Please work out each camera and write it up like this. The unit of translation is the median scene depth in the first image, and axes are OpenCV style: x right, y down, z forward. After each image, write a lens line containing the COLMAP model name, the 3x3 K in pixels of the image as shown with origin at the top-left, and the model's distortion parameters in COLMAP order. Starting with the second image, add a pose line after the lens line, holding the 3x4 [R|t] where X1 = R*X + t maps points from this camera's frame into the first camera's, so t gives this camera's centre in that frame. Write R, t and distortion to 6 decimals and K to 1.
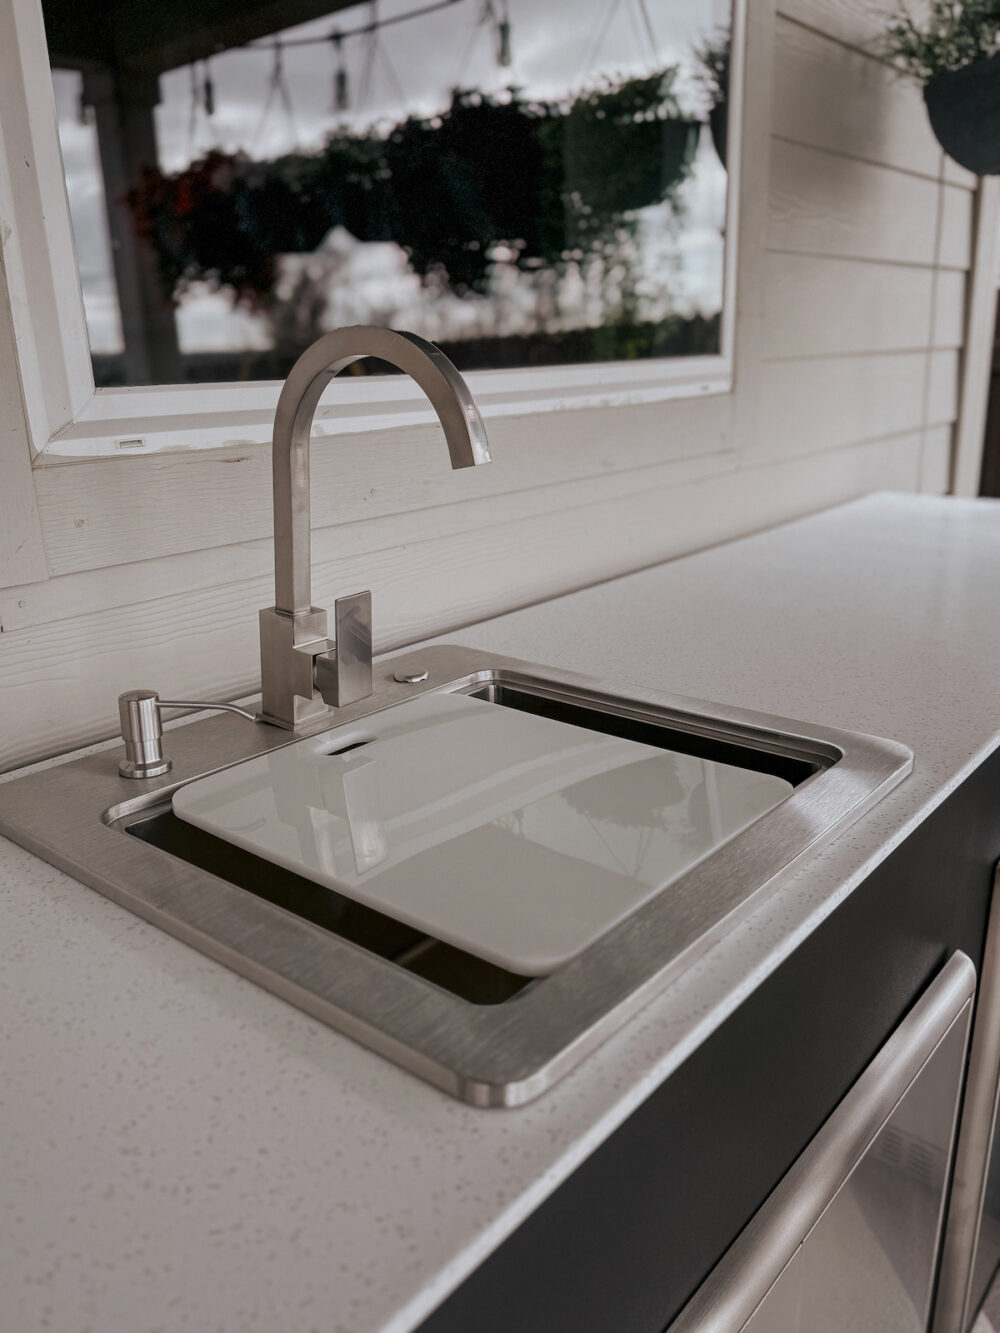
lens RADIAL K [[996.2, 0, 491.6], [0, 996.2, 663.0], [0, 0, 1]] dist [0.002360, -0.000236]
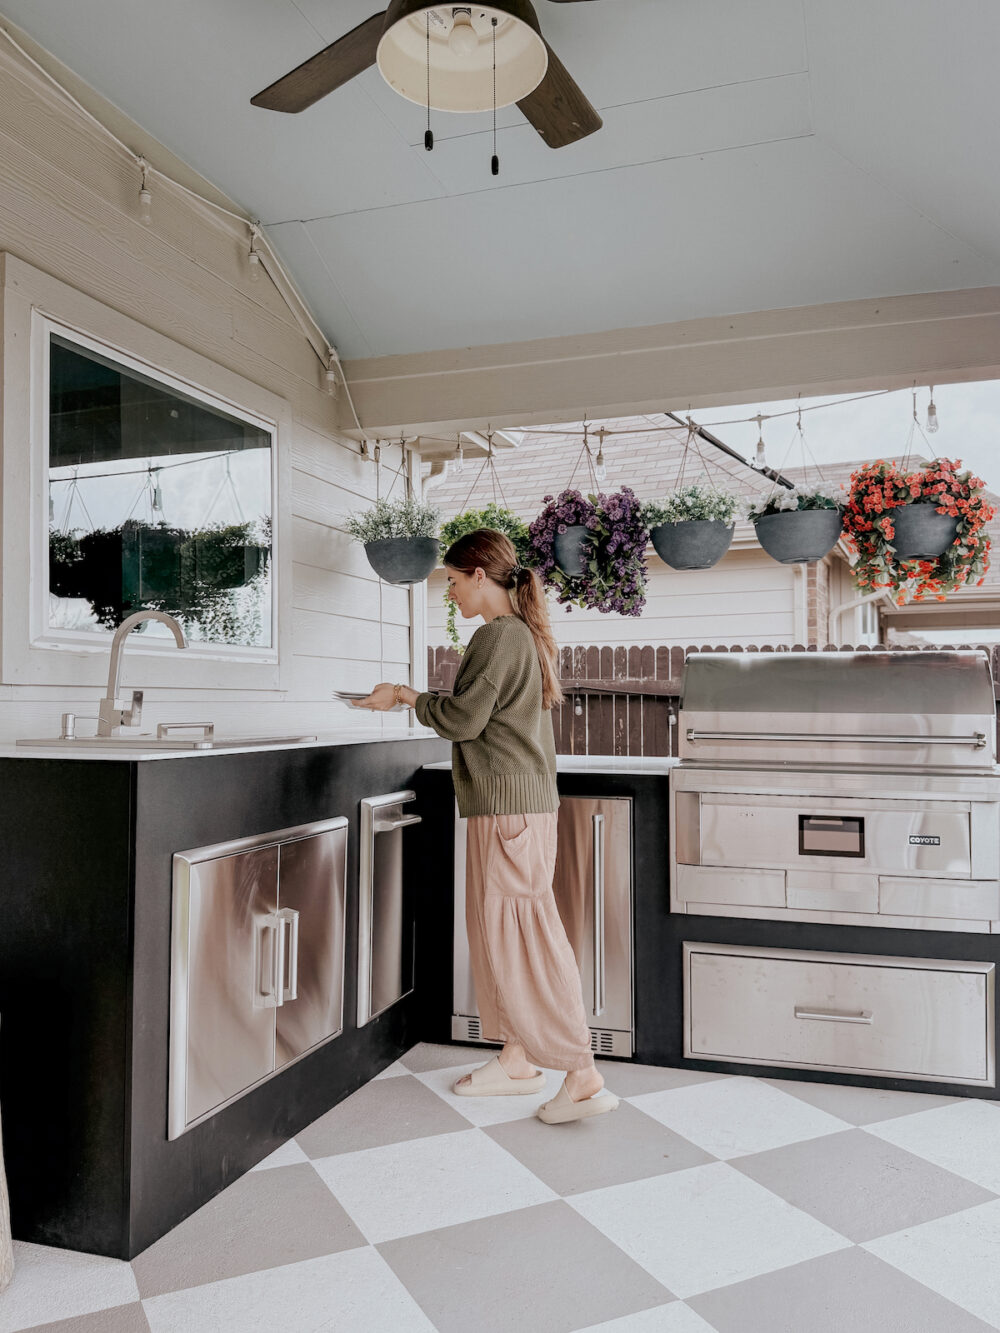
lens RADIAL K [[1020.3, 0, 500.0], [0, 1020.3, 666.5], [0, 0, 1]] dist [0.000694, 0.000910]
pose [[0.925387, 0.036229, 0.377288, -0.109320], [0.096613, 0.939994, -0.327228, 0.363927], [-0.366504, 0.339263, 0.866358, -0.803124]]
